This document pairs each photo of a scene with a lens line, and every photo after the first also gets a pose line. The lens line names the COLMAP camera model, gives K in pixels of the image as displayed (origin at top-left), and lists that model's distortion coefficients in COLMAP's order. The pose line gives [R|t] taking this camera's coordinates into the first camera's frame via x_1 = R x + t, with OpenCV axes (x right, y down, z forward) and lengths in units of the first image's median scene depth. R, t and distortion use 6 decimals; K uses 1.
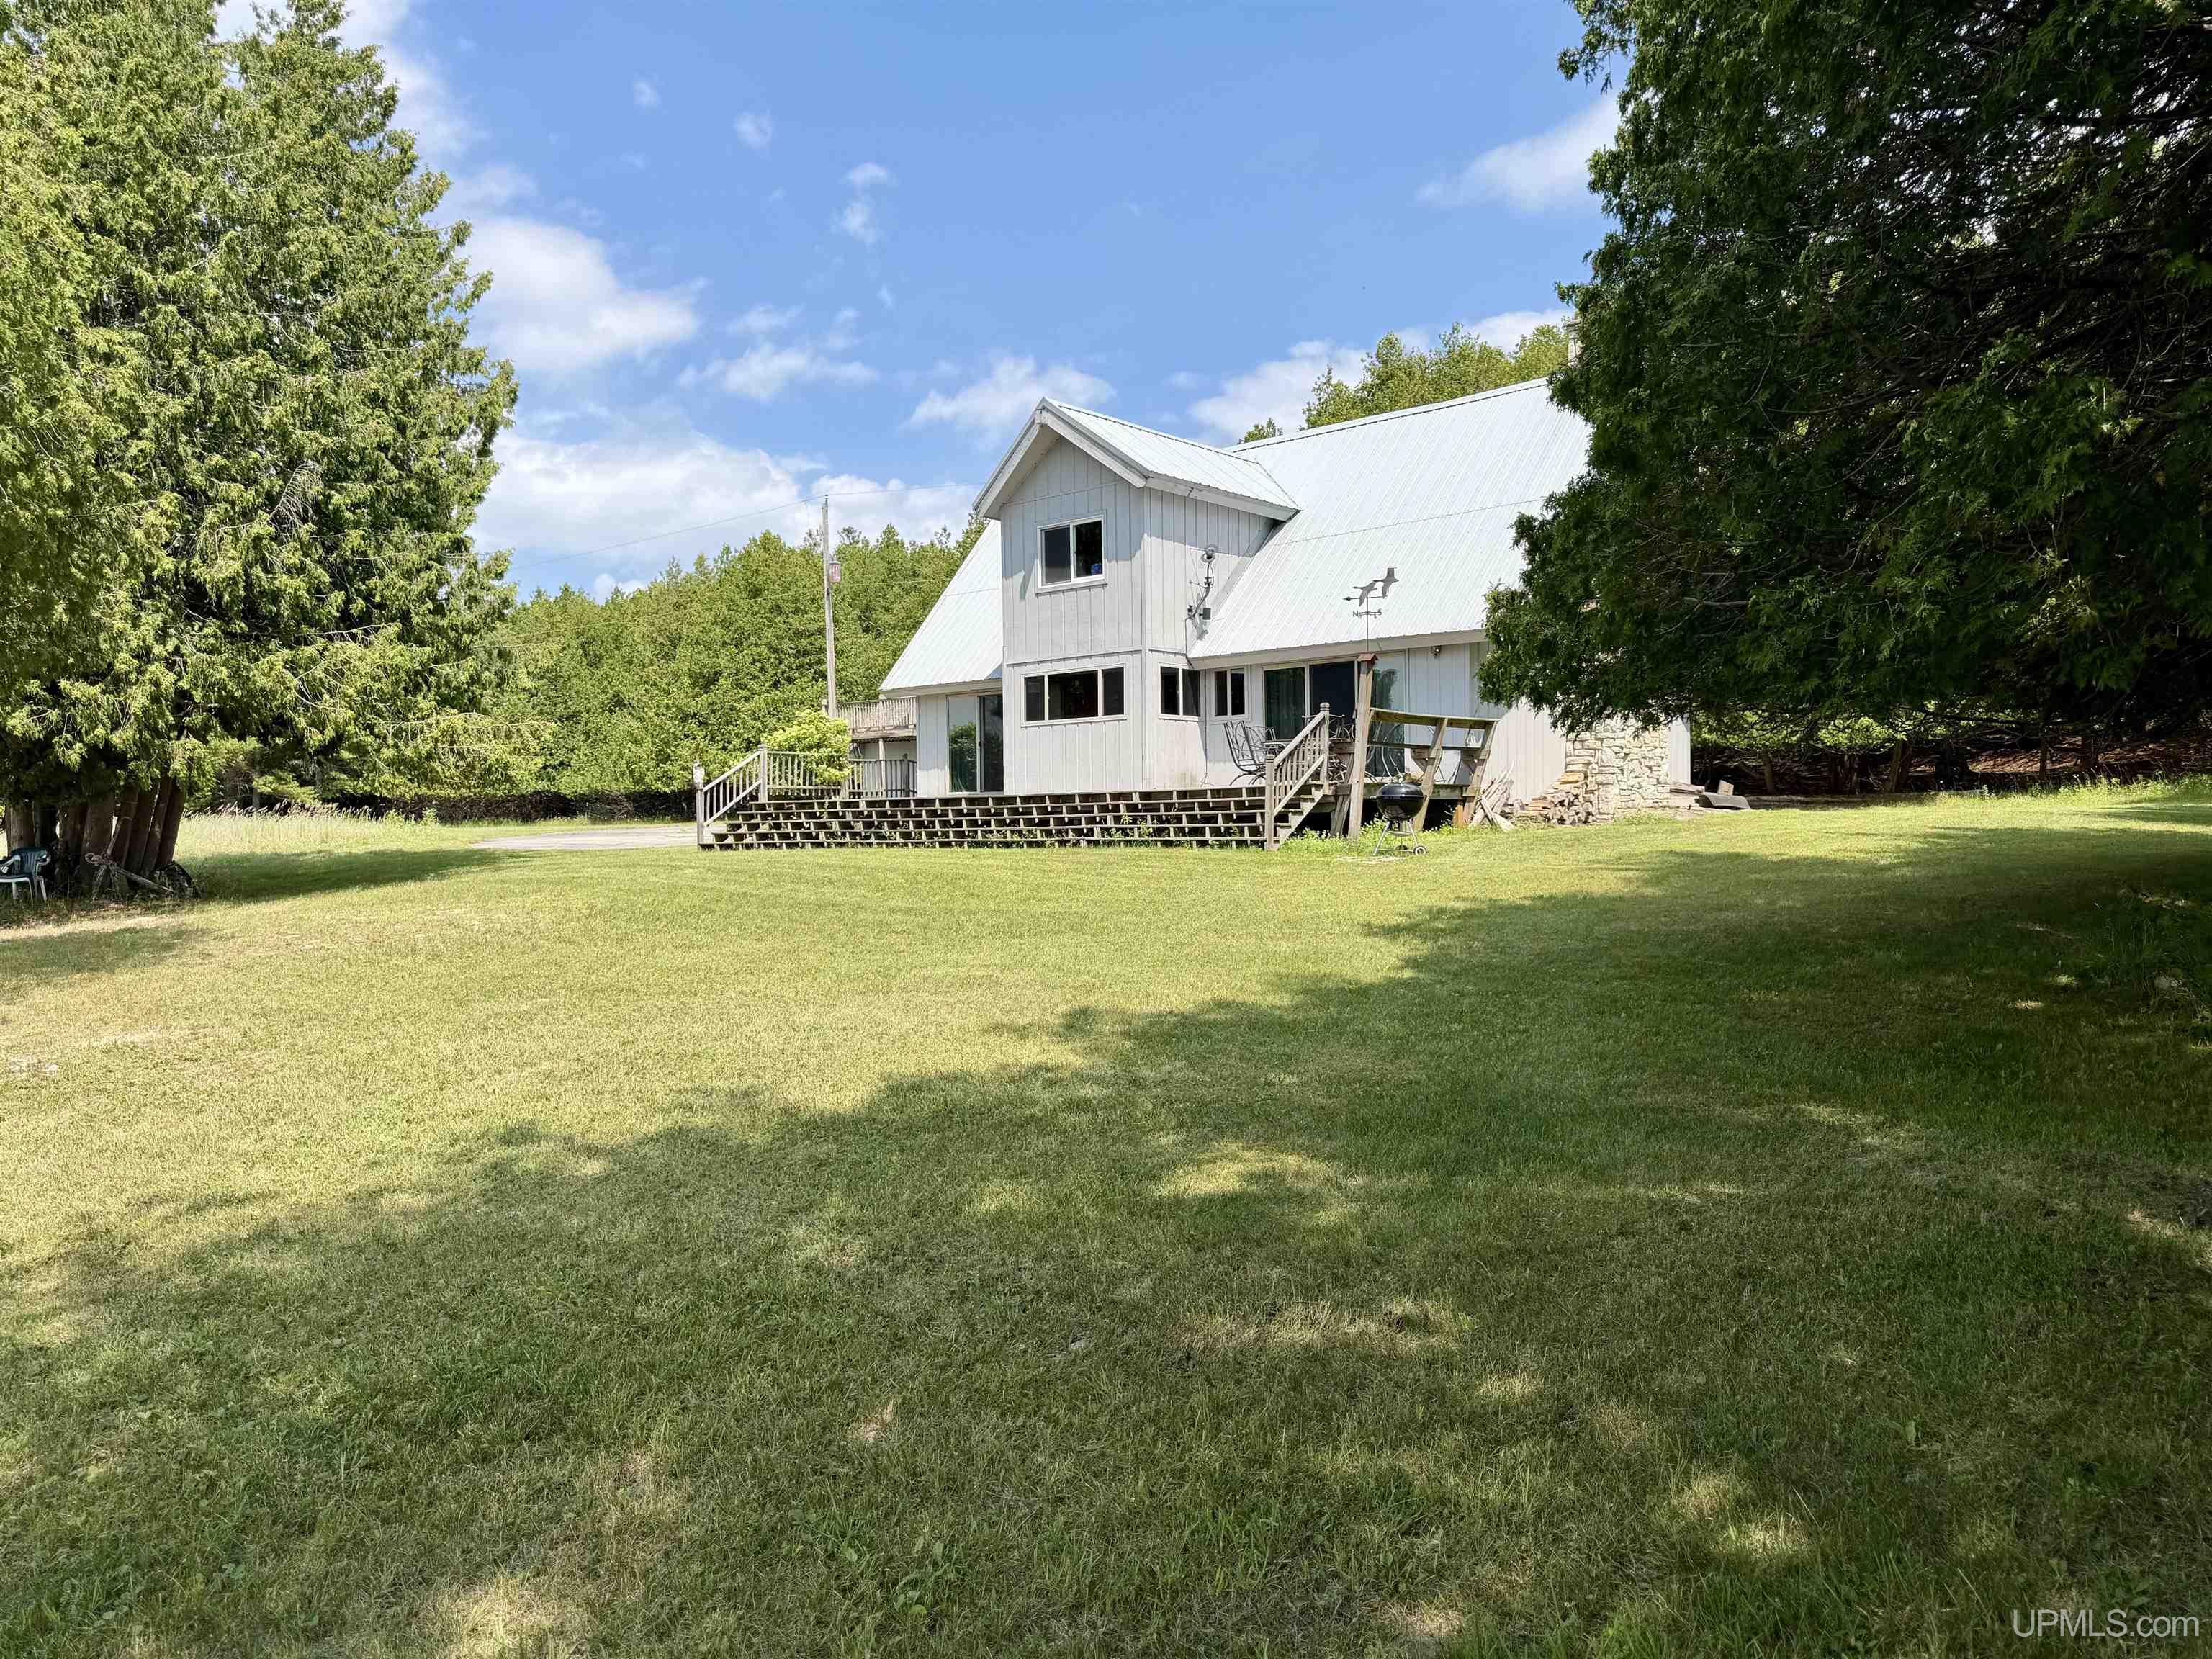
lens RADIAL K [[1607.8, 0, 1106.0], [0, 1607.8, 829.5], [0, 0, 1]] dist [0.173789, -0.217024]
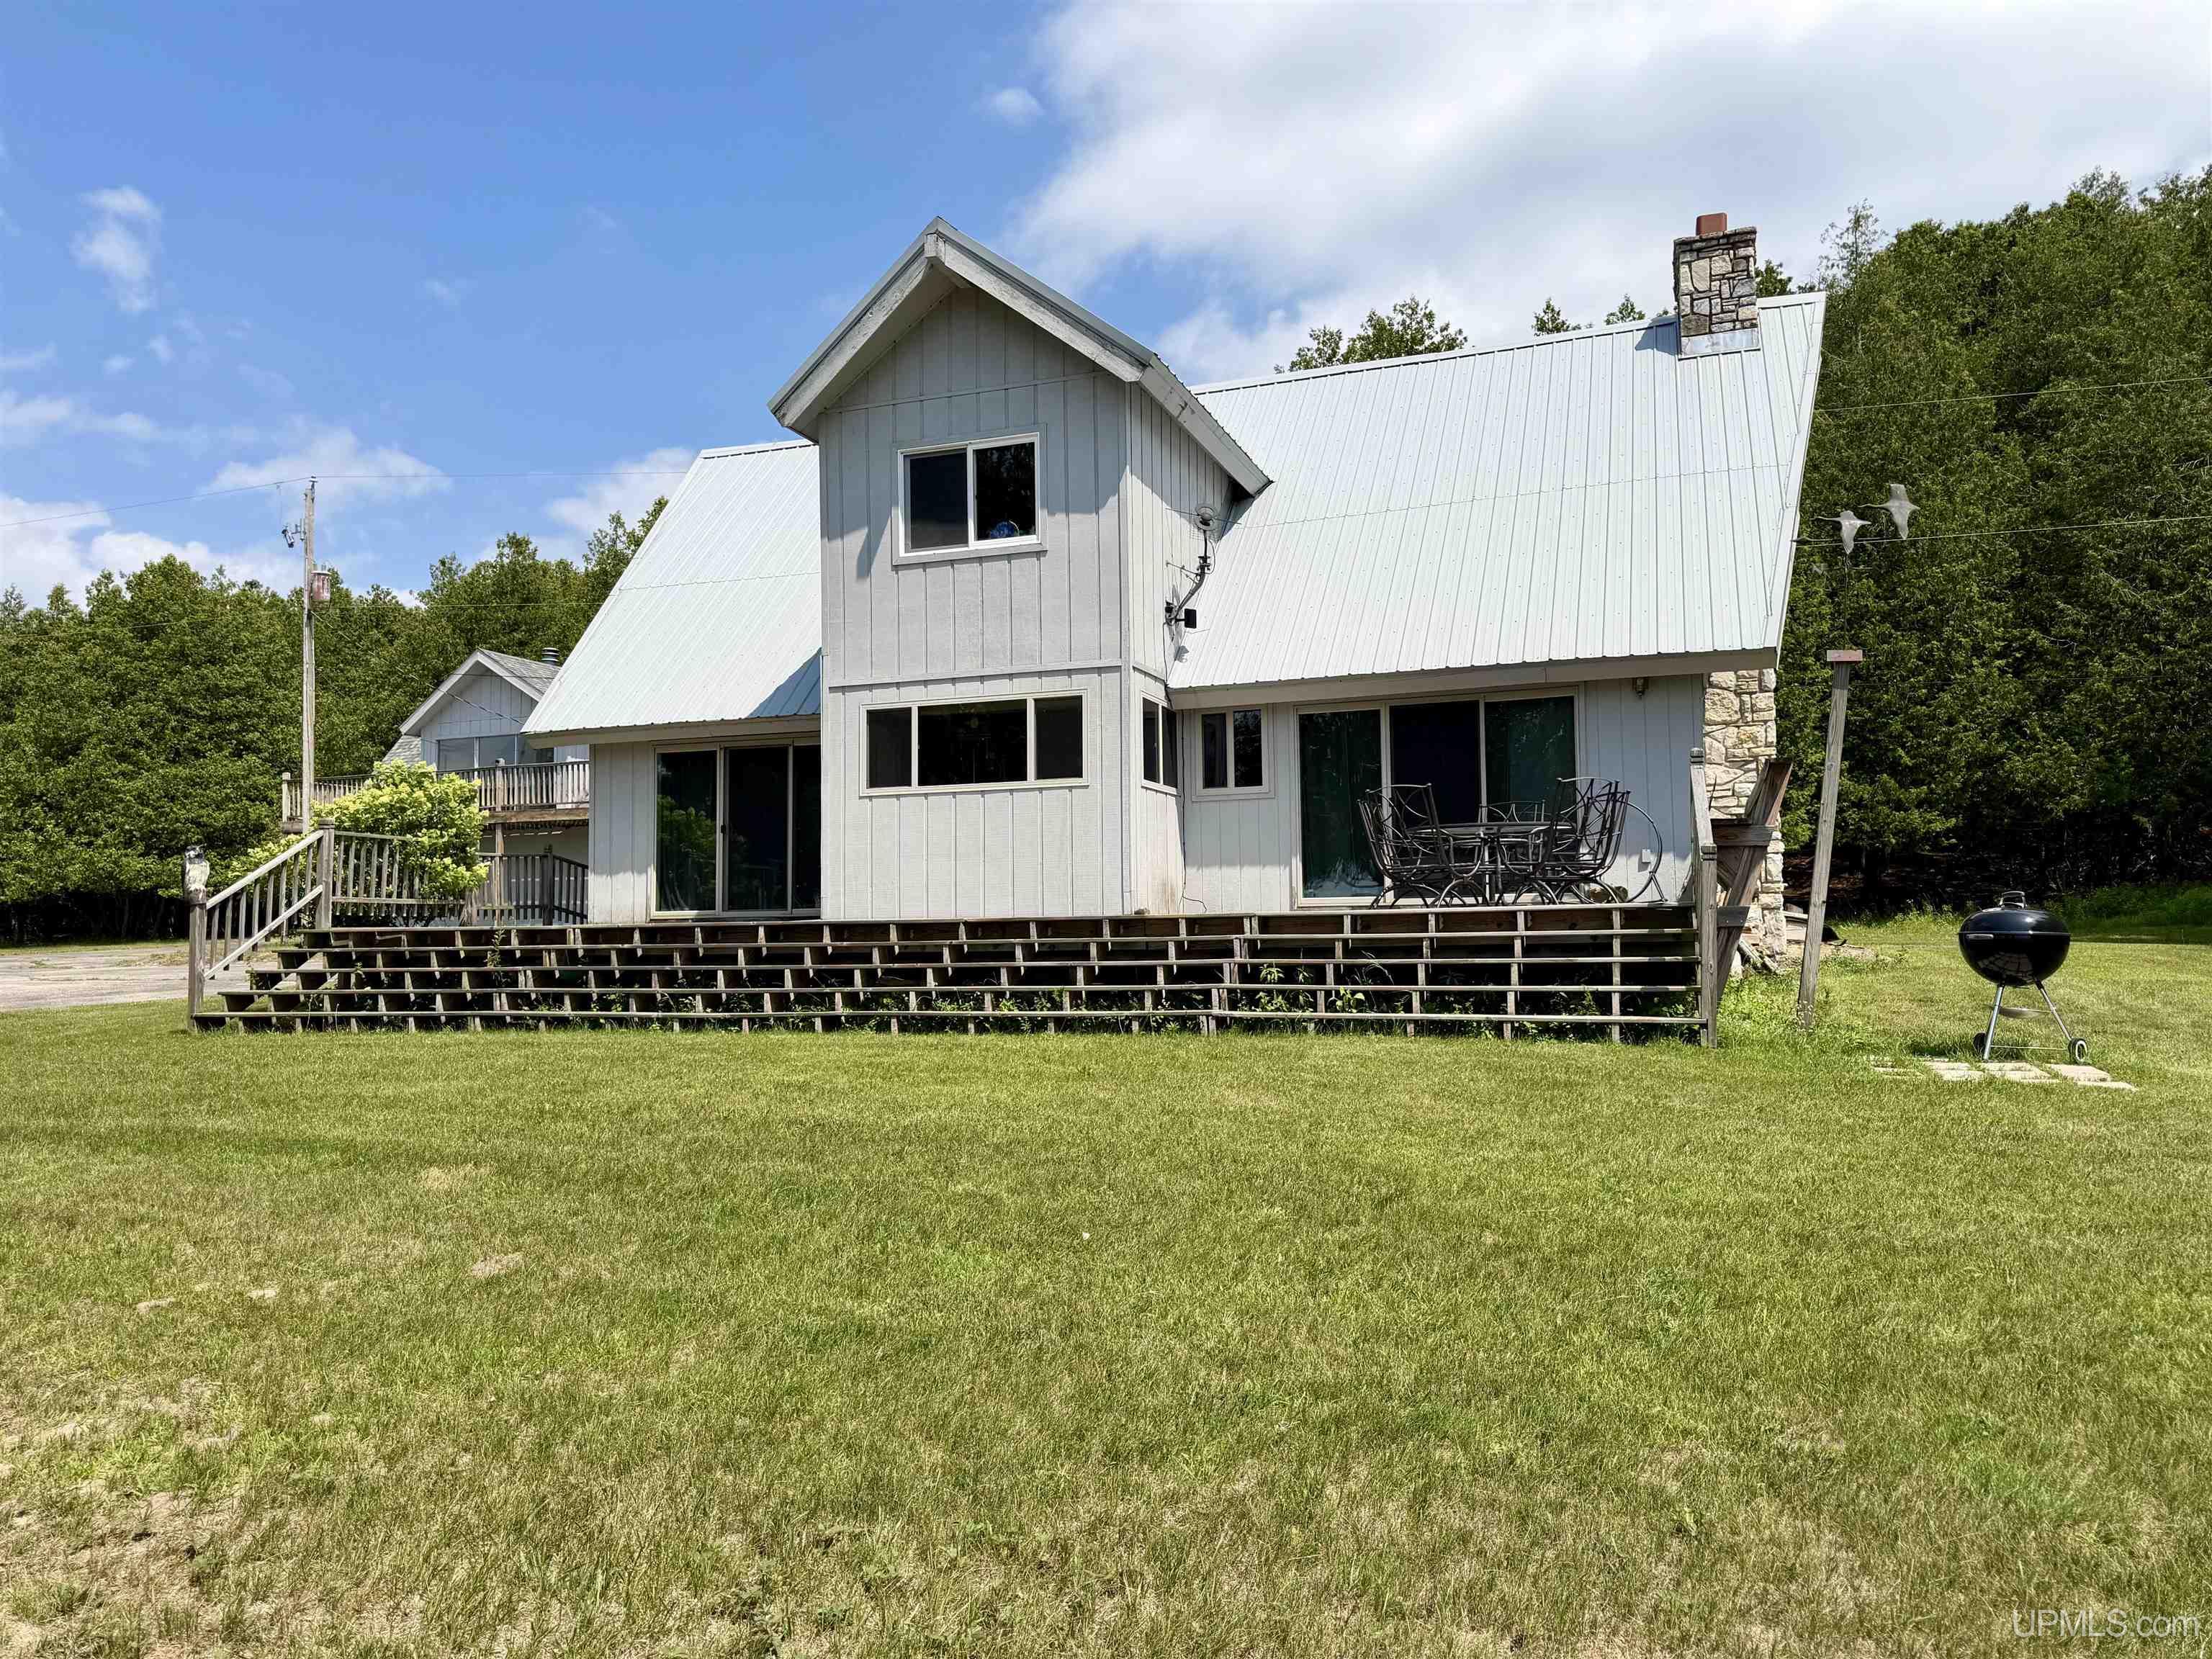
lens RADIAL K [[1607.8, 0, 1106.0], [0, 1607.8, 829.5], [0, 0, 1]] dist [0.173789, -0.217024]
pose [[0.941305, 0.027818, 0.336408, -0.162536], [-0.003263, 0.997302, -0.073337, -0.011337], [-0.337541, 0.067935, 0.938856, 0.442781]]
